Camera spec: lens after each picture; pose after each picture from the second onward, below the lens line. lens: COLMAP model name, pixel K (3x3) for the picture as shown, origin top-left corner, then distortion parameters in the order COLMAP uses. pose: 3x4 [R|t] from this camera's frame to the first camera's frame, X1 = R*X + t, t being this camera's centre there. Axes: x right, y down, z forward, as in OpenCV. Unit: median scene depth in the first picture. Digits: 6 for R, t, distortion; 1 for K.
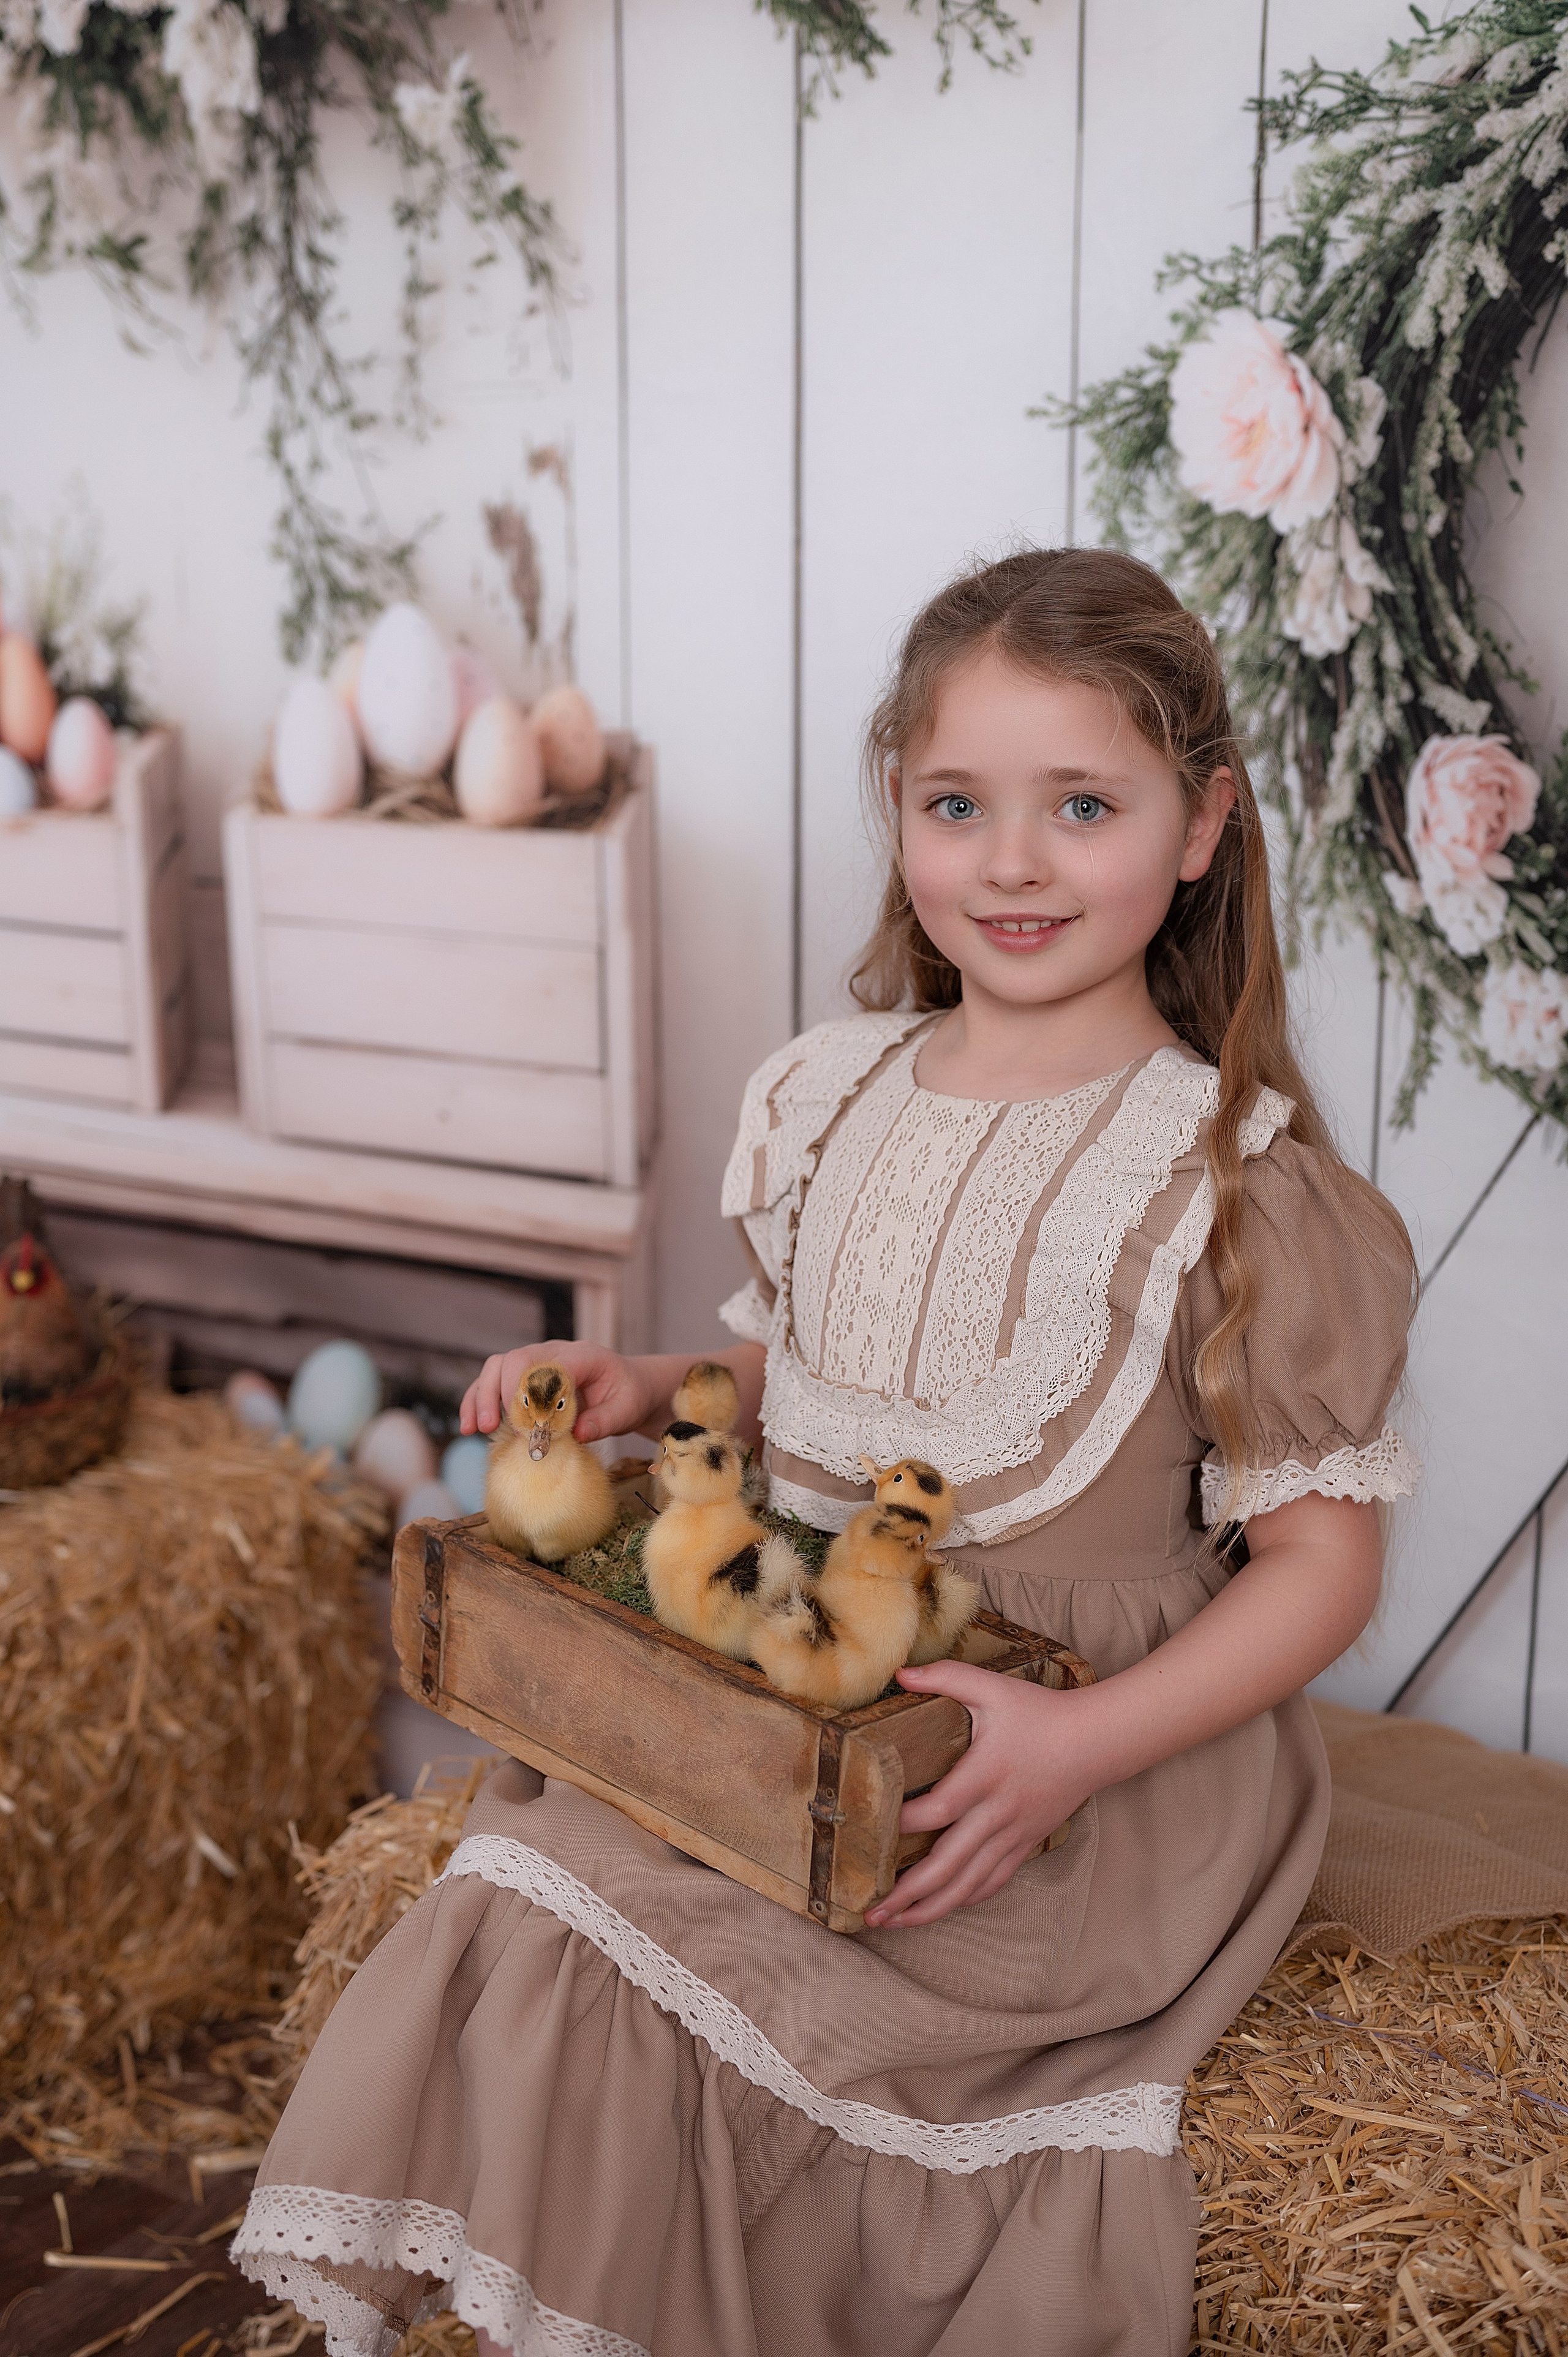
lens RADIAL K [[3333.0, 0, 778.2], [0, 3333.0, 1172.8], [0, 0, 1]] dist [-0.006845, 0.000000]
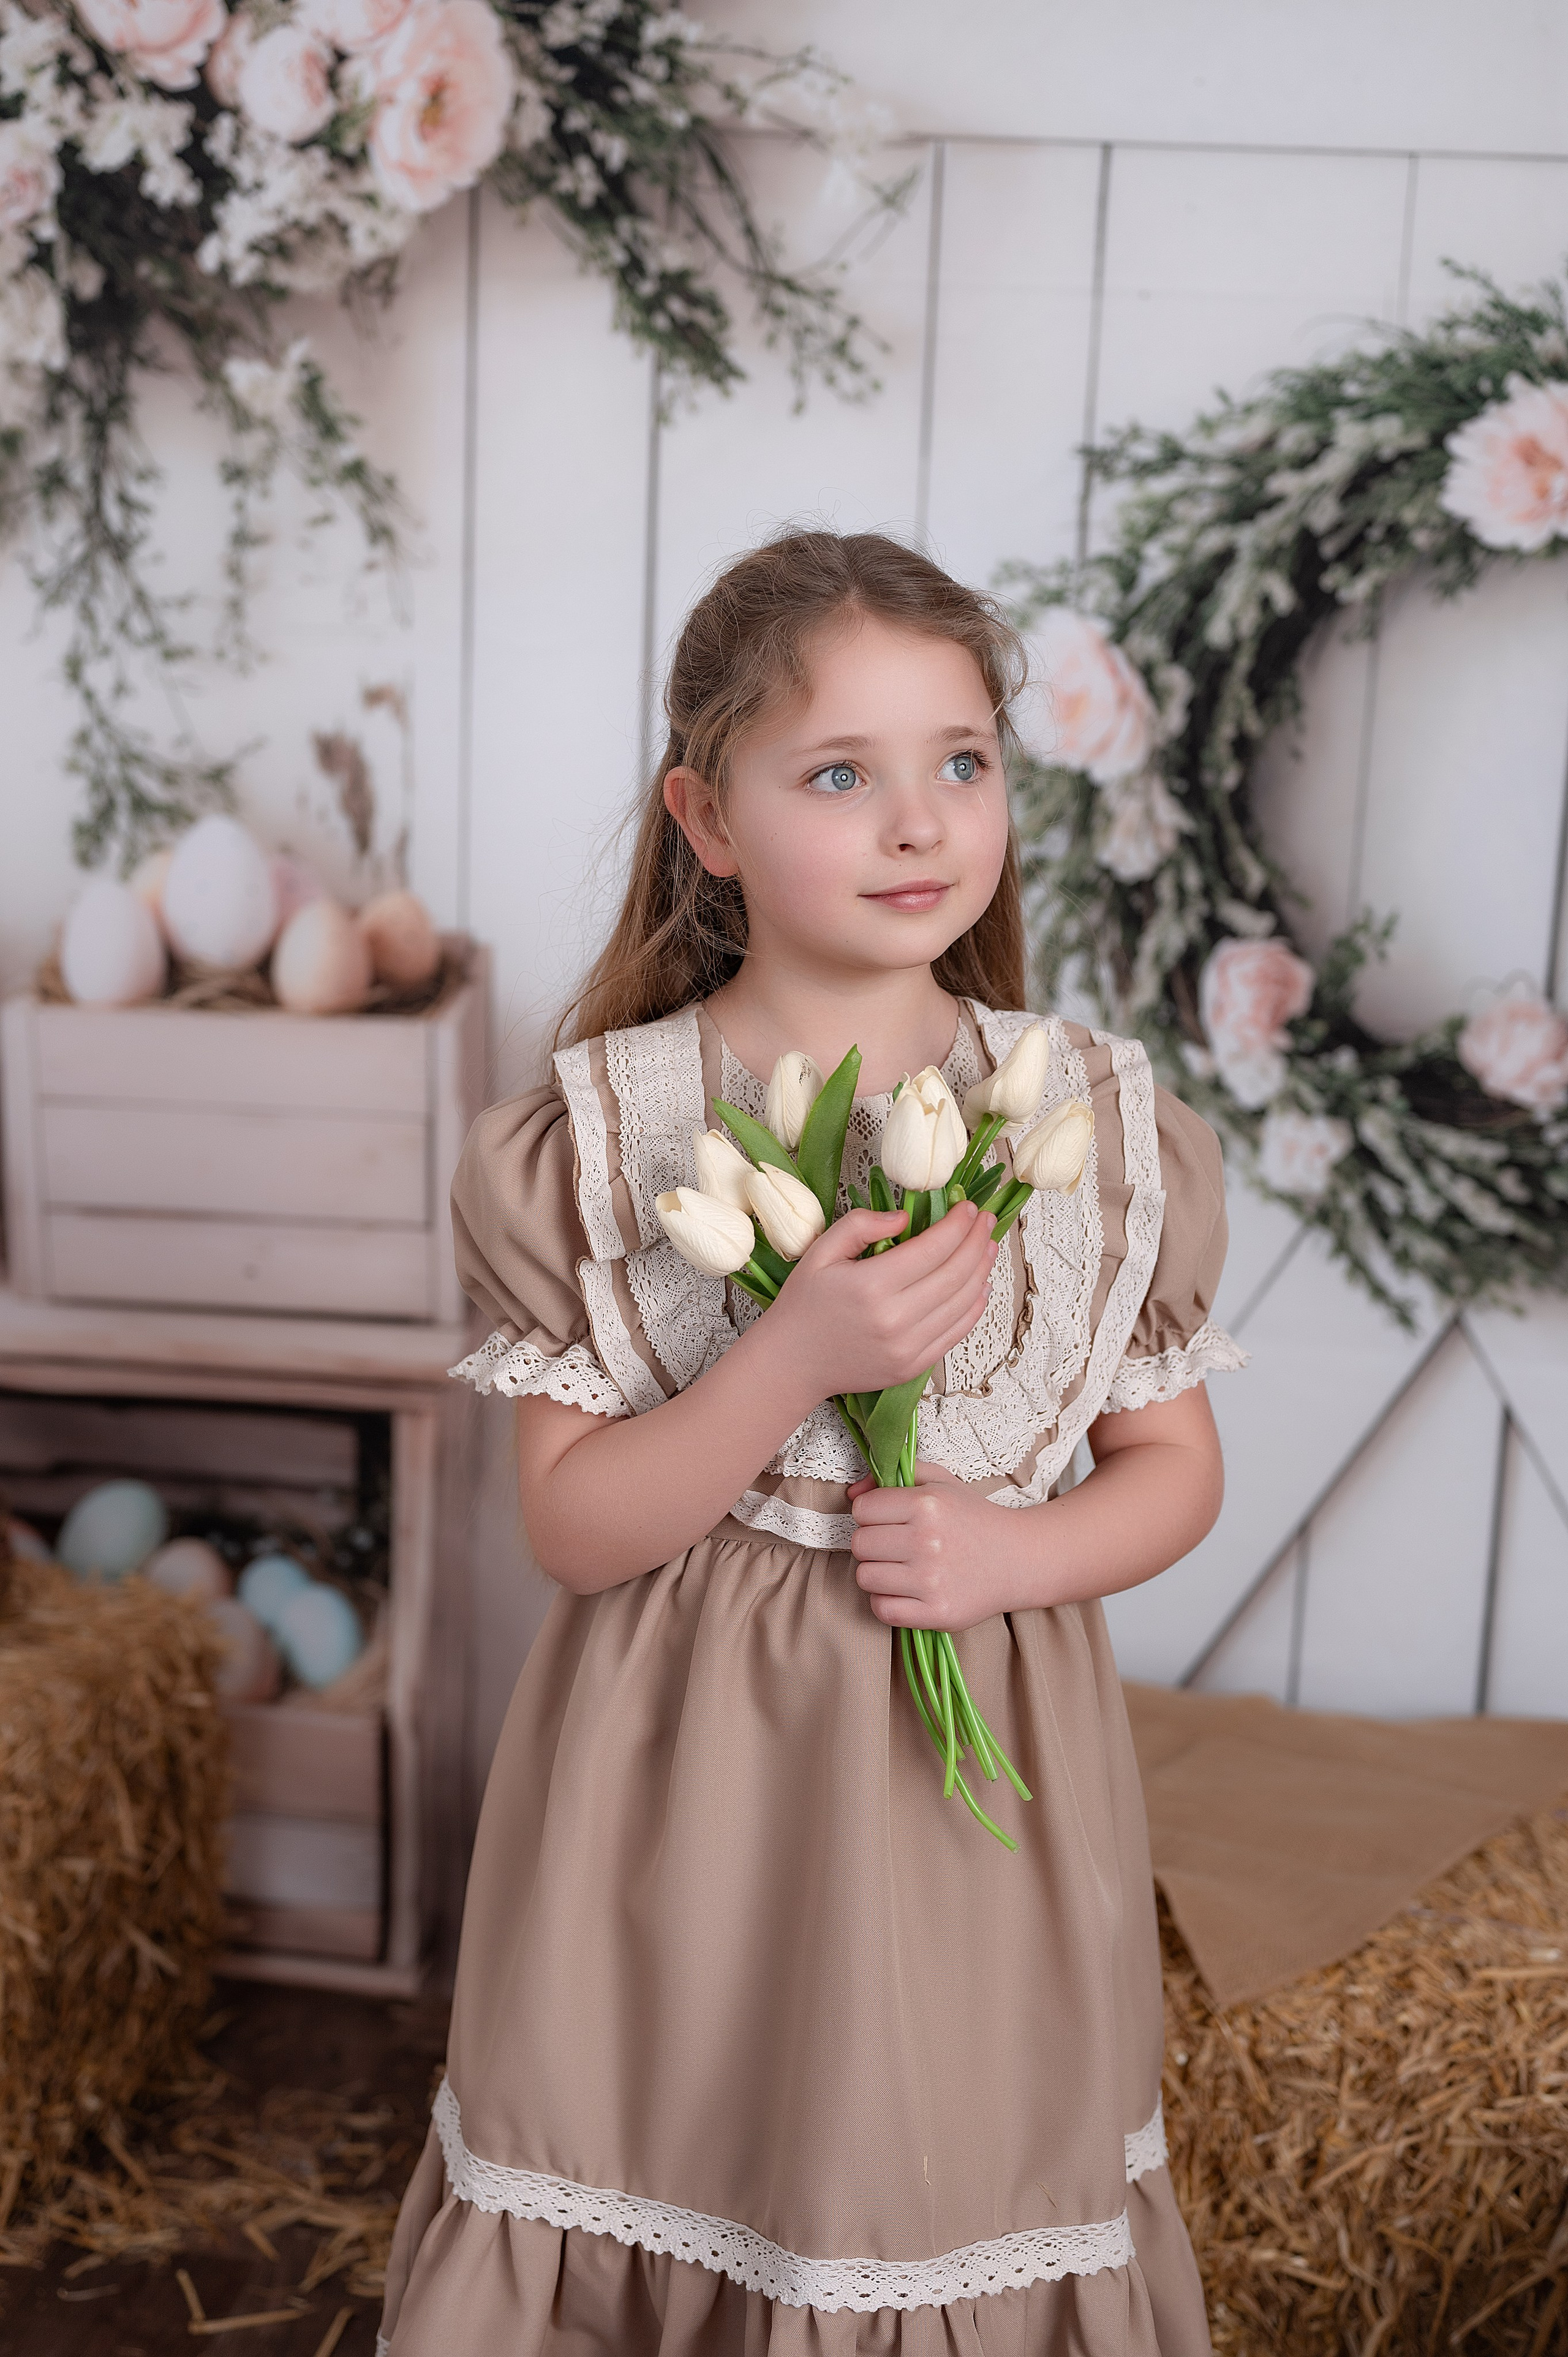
lens RADIAL K [[3333.0, 0, 779.1], [0, 3333.0, 1217.7], [0, 0, 1]] dist [-0.006845, 0.000000]
pose [[0.906240, -0.060891, 0.418355, -0.470729], [0.058600, 0.998113, 0.018334, -0.052452], [-0.418682, 0.007901, 0.908098, -0.100417]]
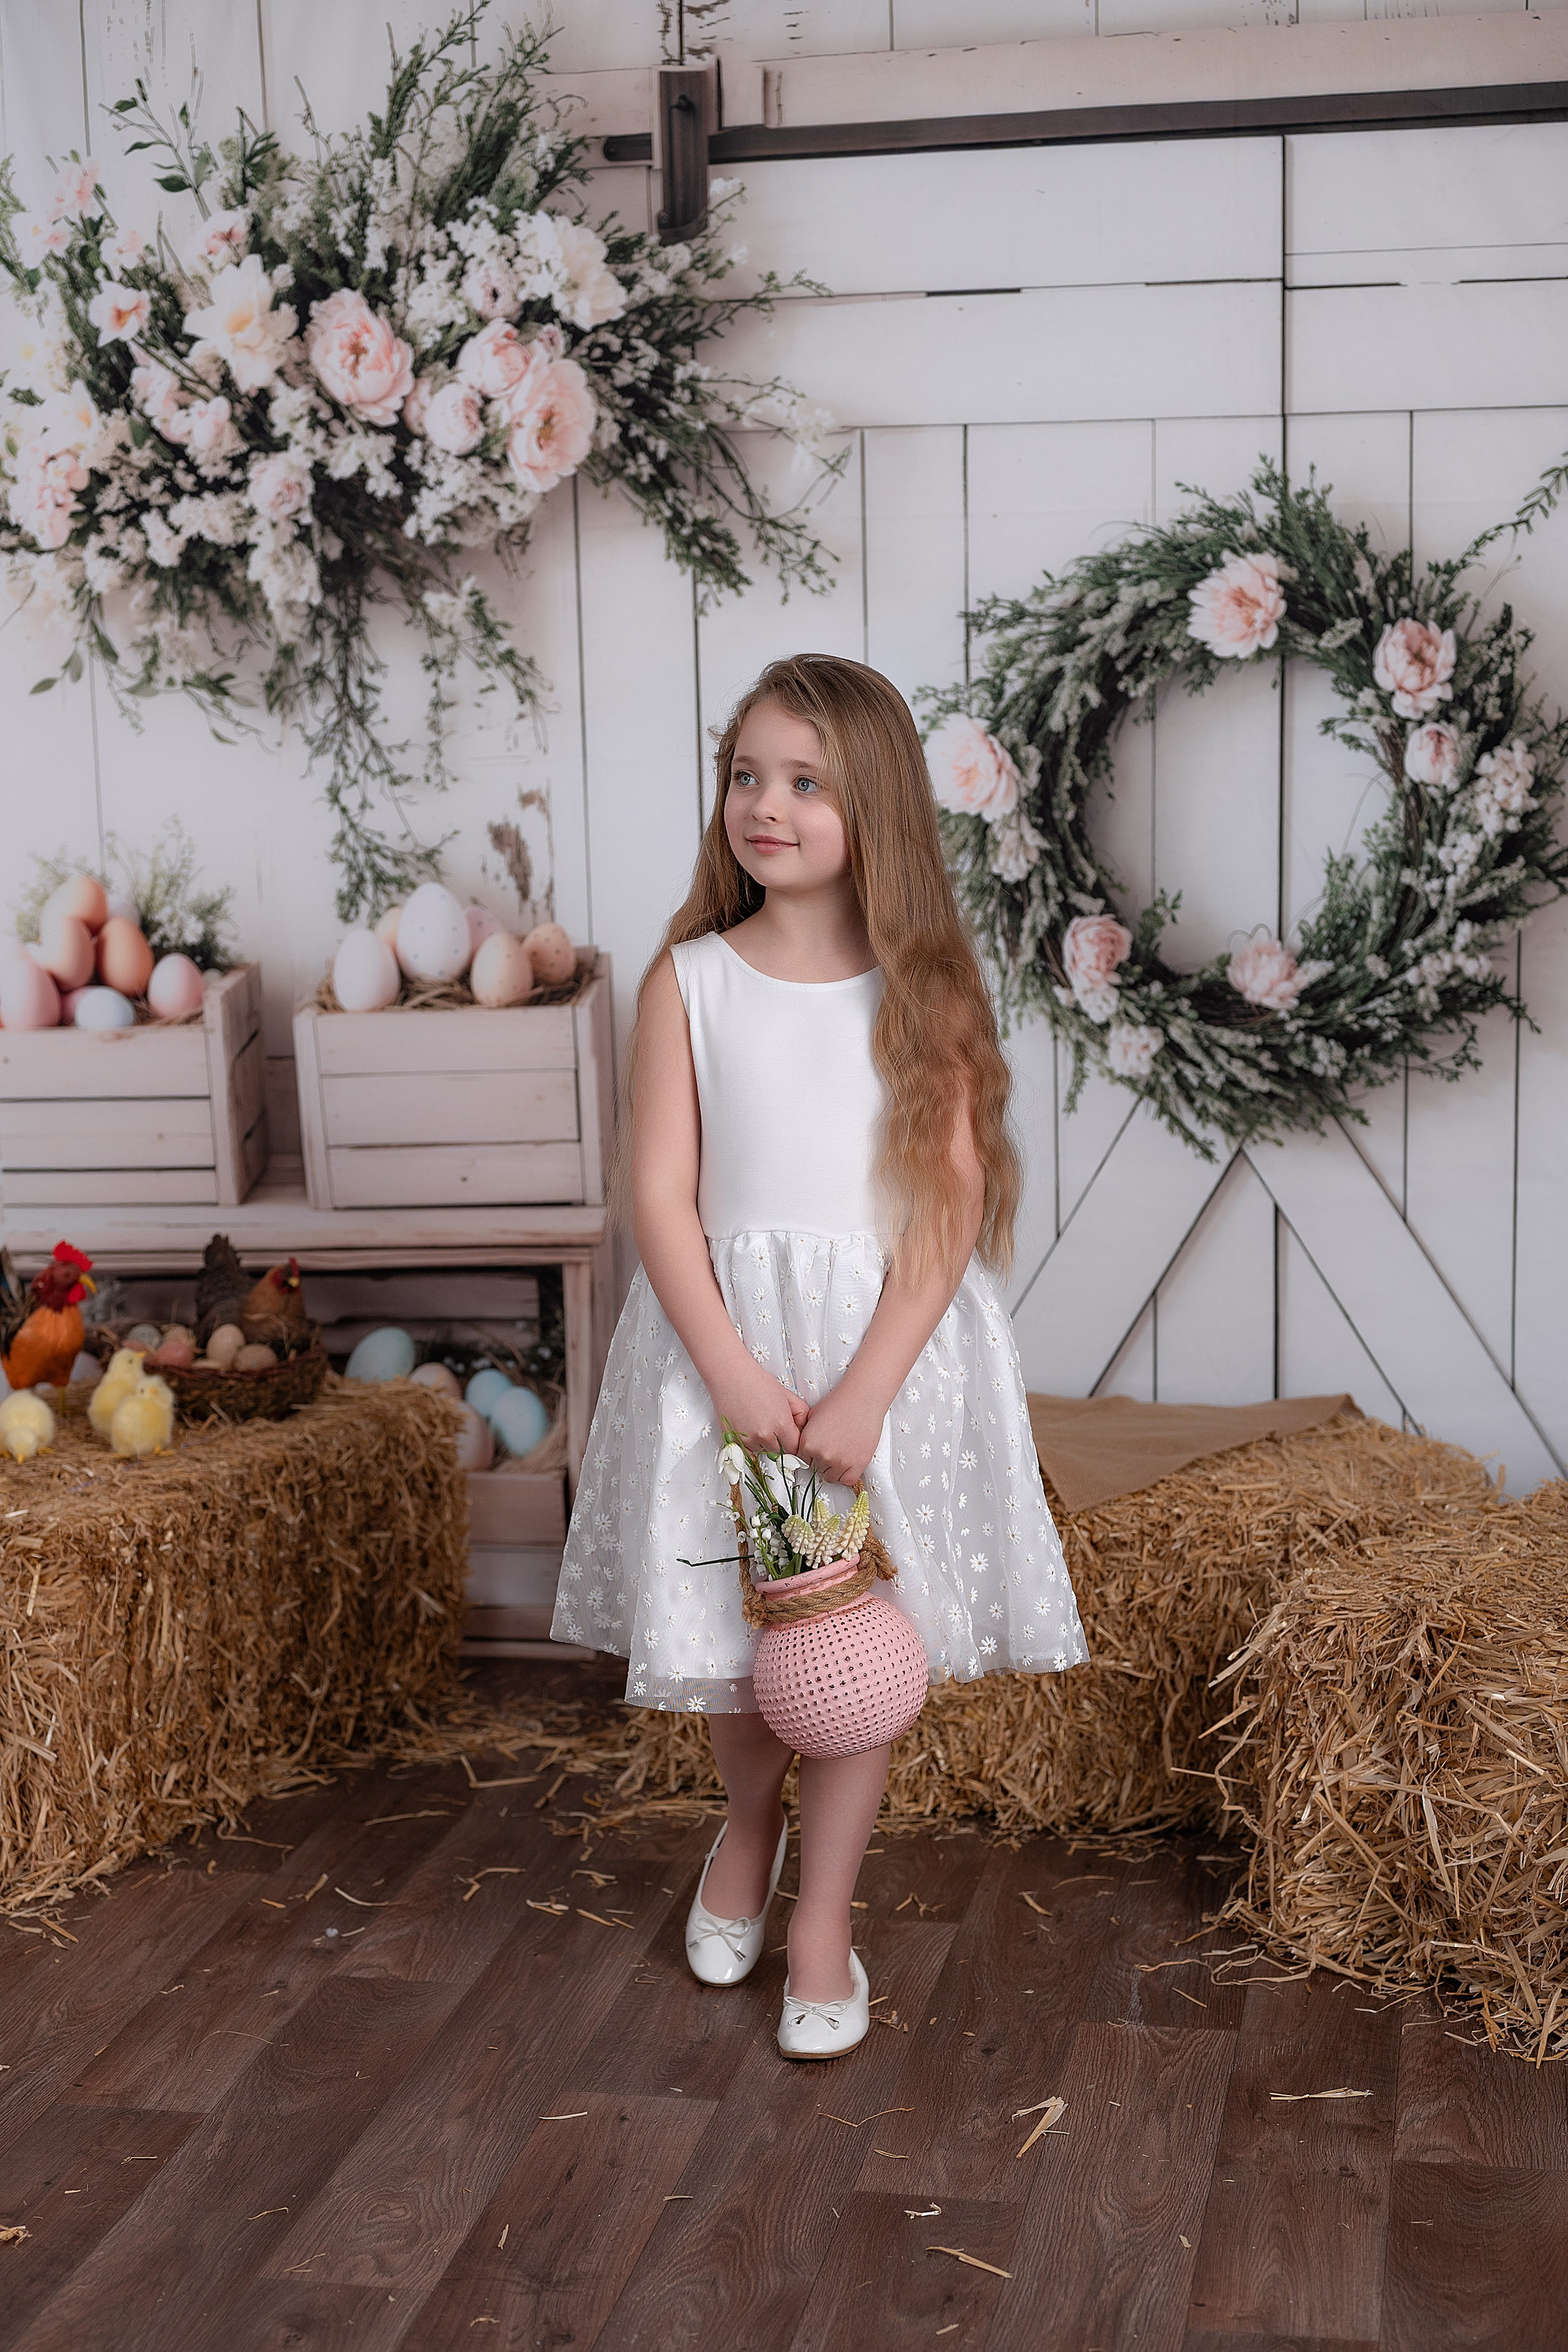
lens RADIAL K [[3326.0, 0, 792.0], [0, 3326.0, 1252.0], [0, 0, 1]] dist [-0.006845, 0.000000]
pose [[0.916020, -0.091527, 0.390550, -0.714915], [0.113736, 0.992927, -0.034067, 0.112688], [-0.384670, 0.075626, 0.919951, -0.731206]]
